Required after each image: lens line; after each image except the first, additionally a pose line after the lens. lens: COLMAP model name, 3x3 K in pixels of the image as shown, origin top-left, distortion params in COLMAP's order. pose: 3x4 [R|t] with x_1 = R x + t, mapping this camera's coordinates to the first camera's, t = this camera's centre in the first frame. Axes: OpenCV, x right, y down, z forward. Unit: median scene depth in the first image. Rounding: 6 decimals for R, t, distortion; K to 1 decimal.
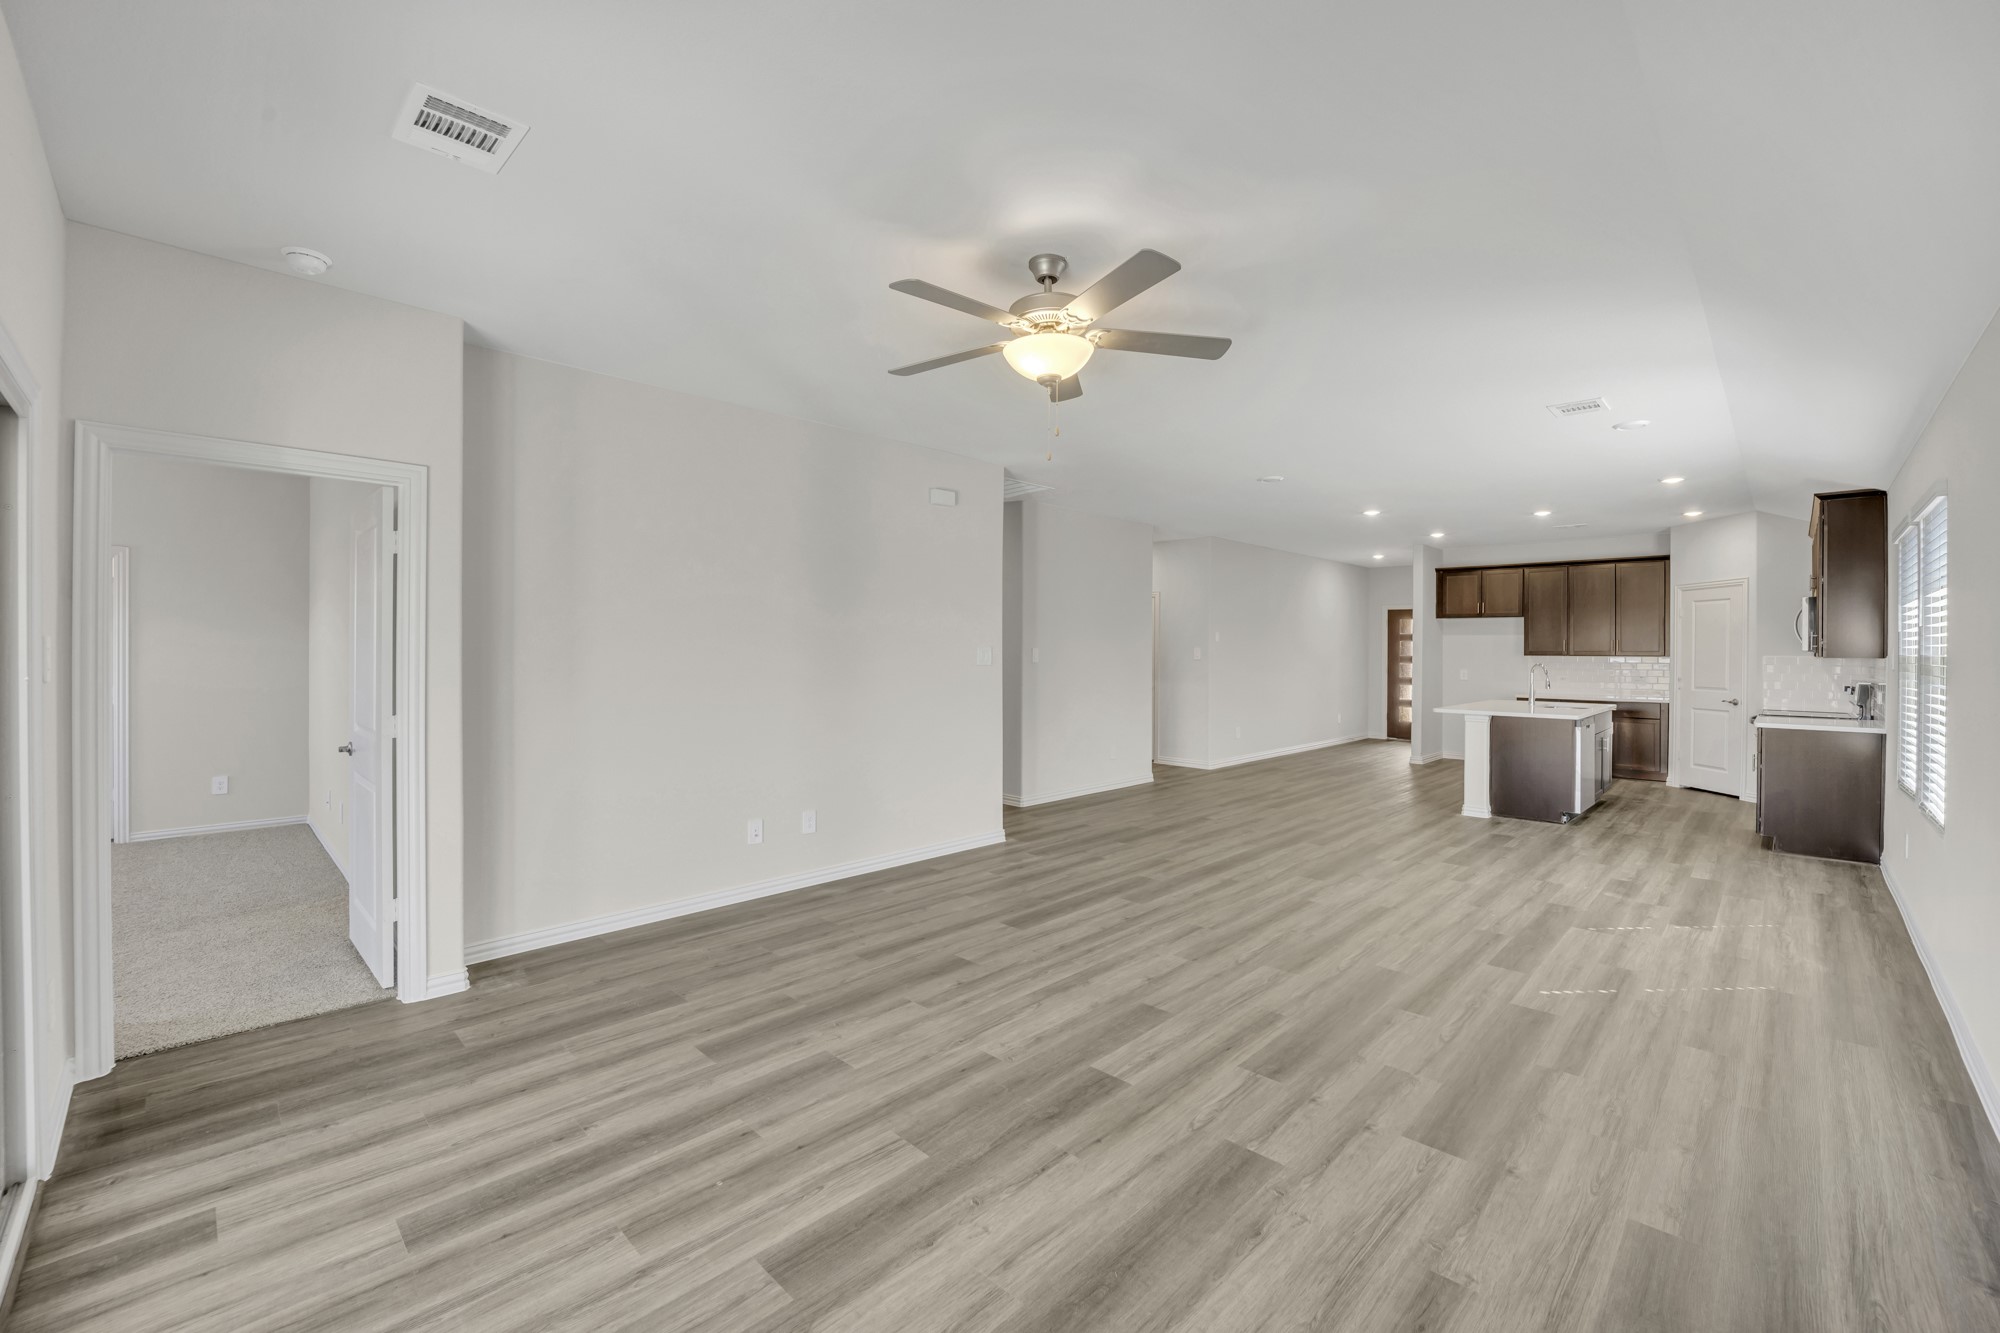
lens RADIAL K [[831.6, 0, 1033.2], [0, 831.6, 656.5], [0, 0, 1]] dist [-0.002699, -0.000170]
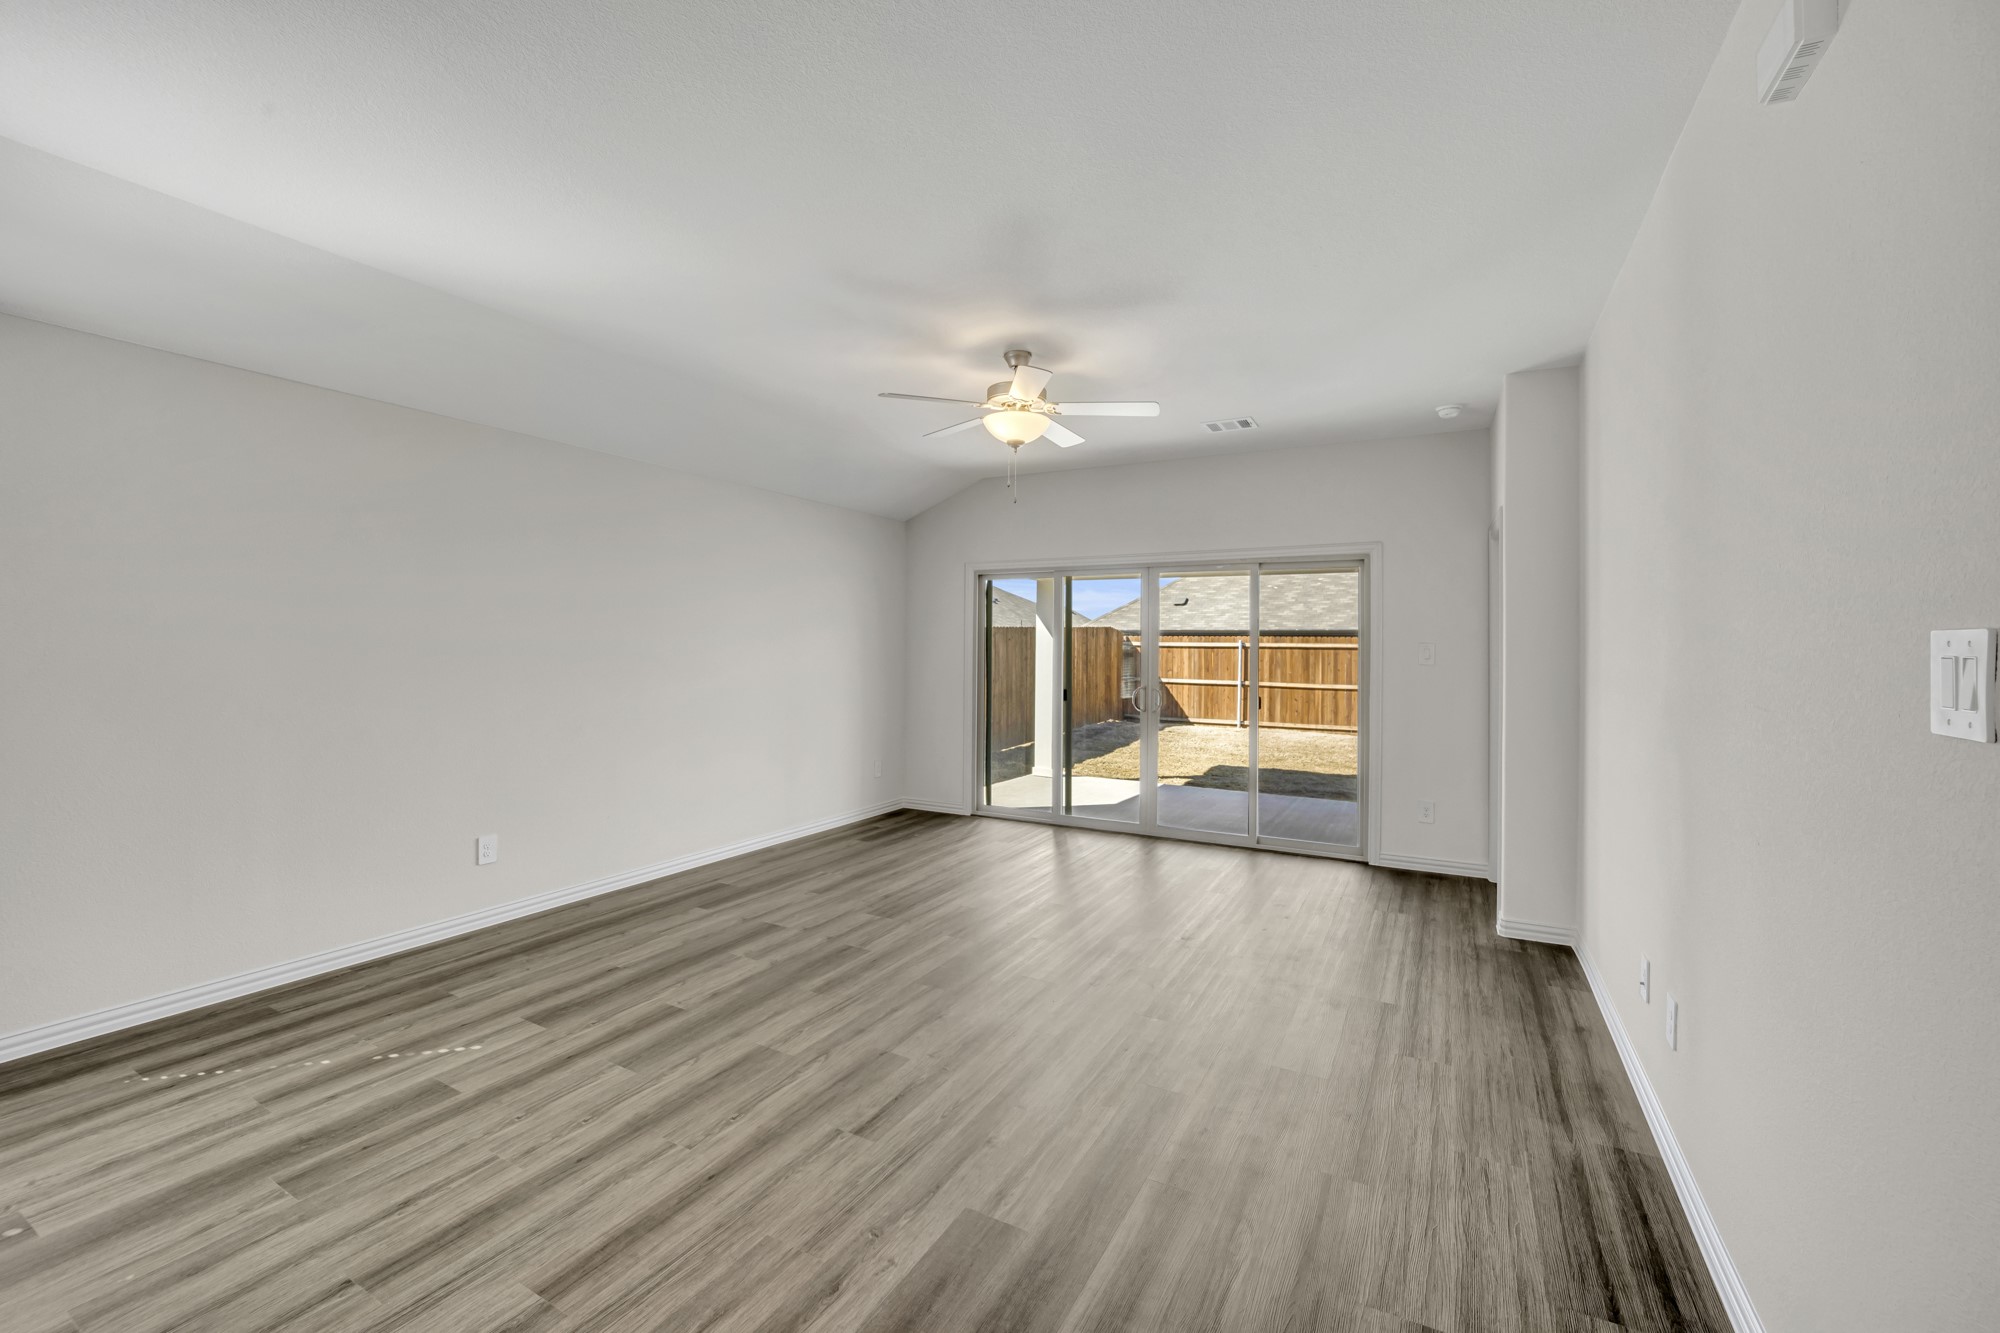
lens RADIAL K [[821.6, 0, 996.5], [0, 821.6, 651.5], [0, 0, 1]] dist [-0.018811, 0.000039]
pose [[-0.972871, -0.009472, -0.231153, 0.153044], [-0.012084, 0.999878, 0.009889, -0.006648], [0.231032, 0.012414, -0.972867, 0.995183]]
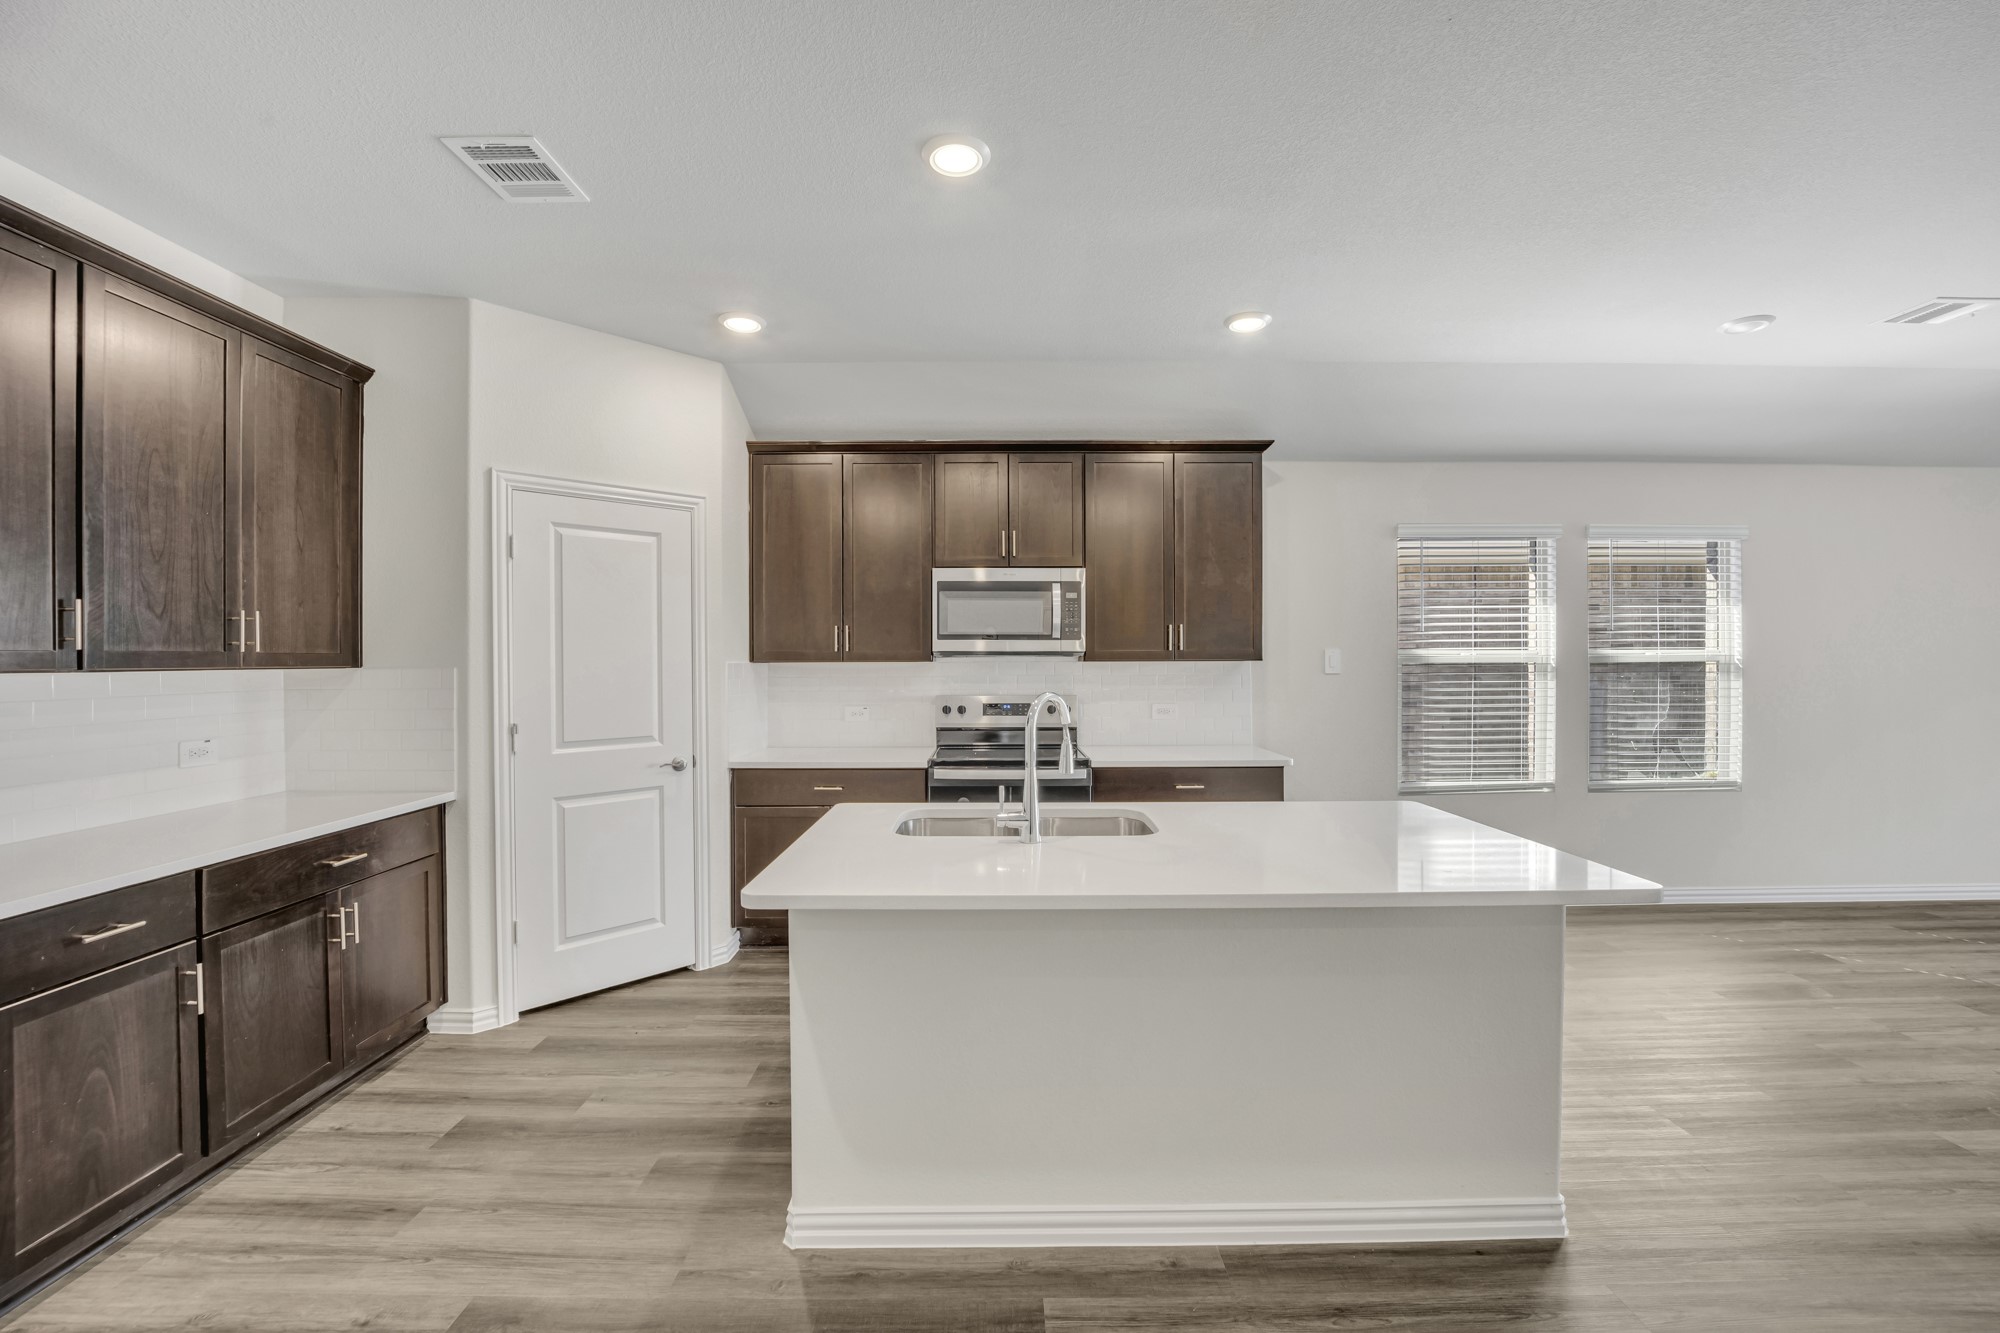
lens RADIAL K [[813.4, 0, 994.5], [0, 813.4, 662.3], [0, 0, 1]] dist [-0.022206, 0.000033]
pose [[-0.671933, -0.006821, 0.740581, 0.492015], [0.003109, 0.999923, 0.012031, -0.007011], [-0.740606, 0.010387, -0.671859, 1.449237]]
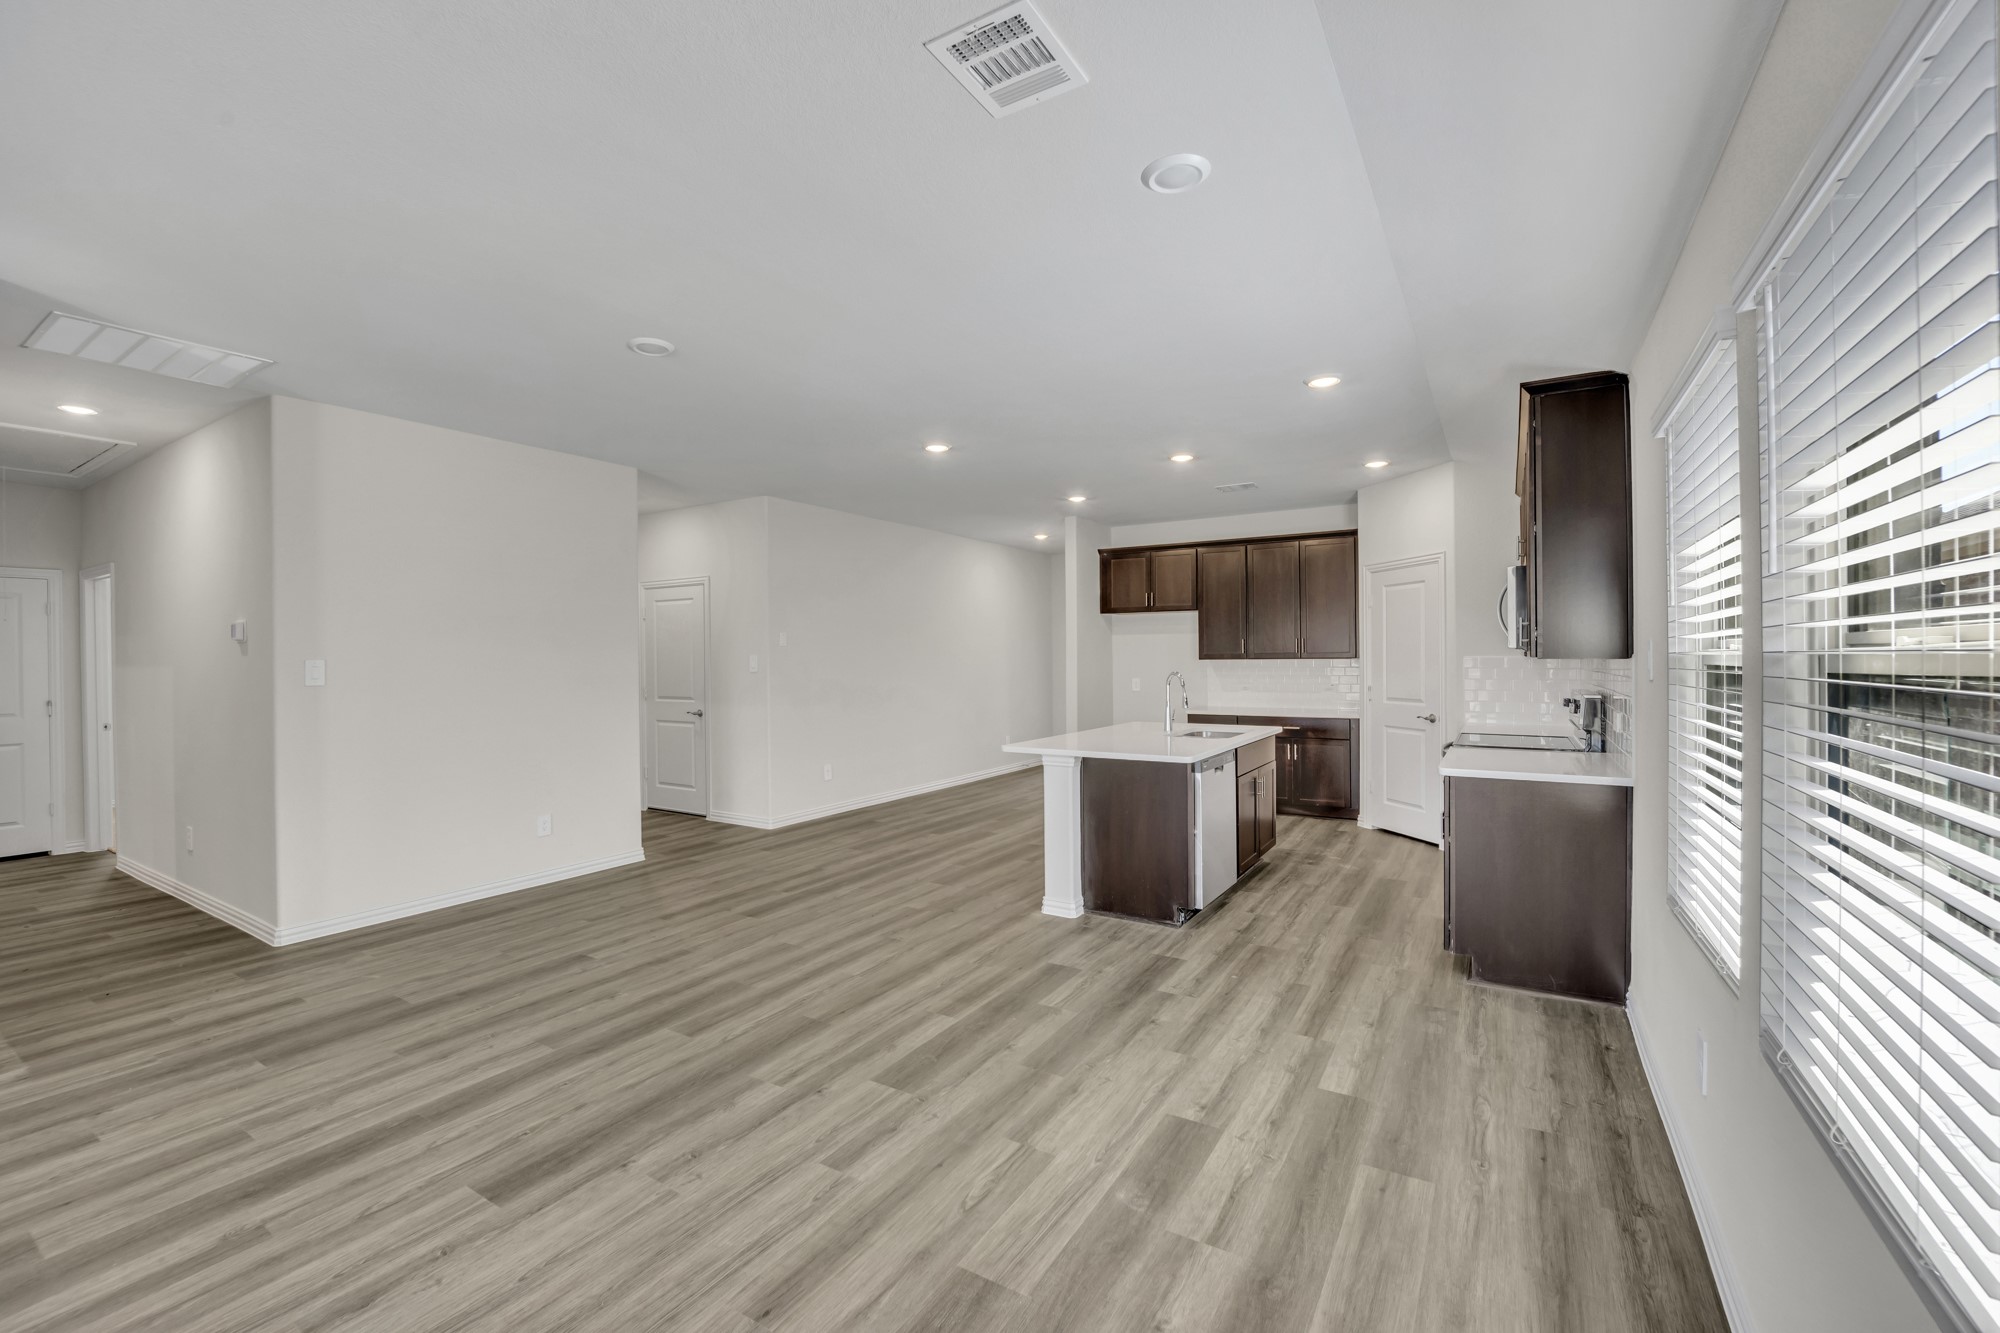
lens RADIAL K [[831.2, 0, 985.3], [0, 831.2, 665.9], [0, 0, 1]] dist [0.000279, -0.000160]
pose [[0.983969, -0.013343, 0.177840, 0.398321], [0.013376, 0.999910, 0.001012, 0.001883], [-0.177837, 0.001384, 0.984059, 0.421615]]
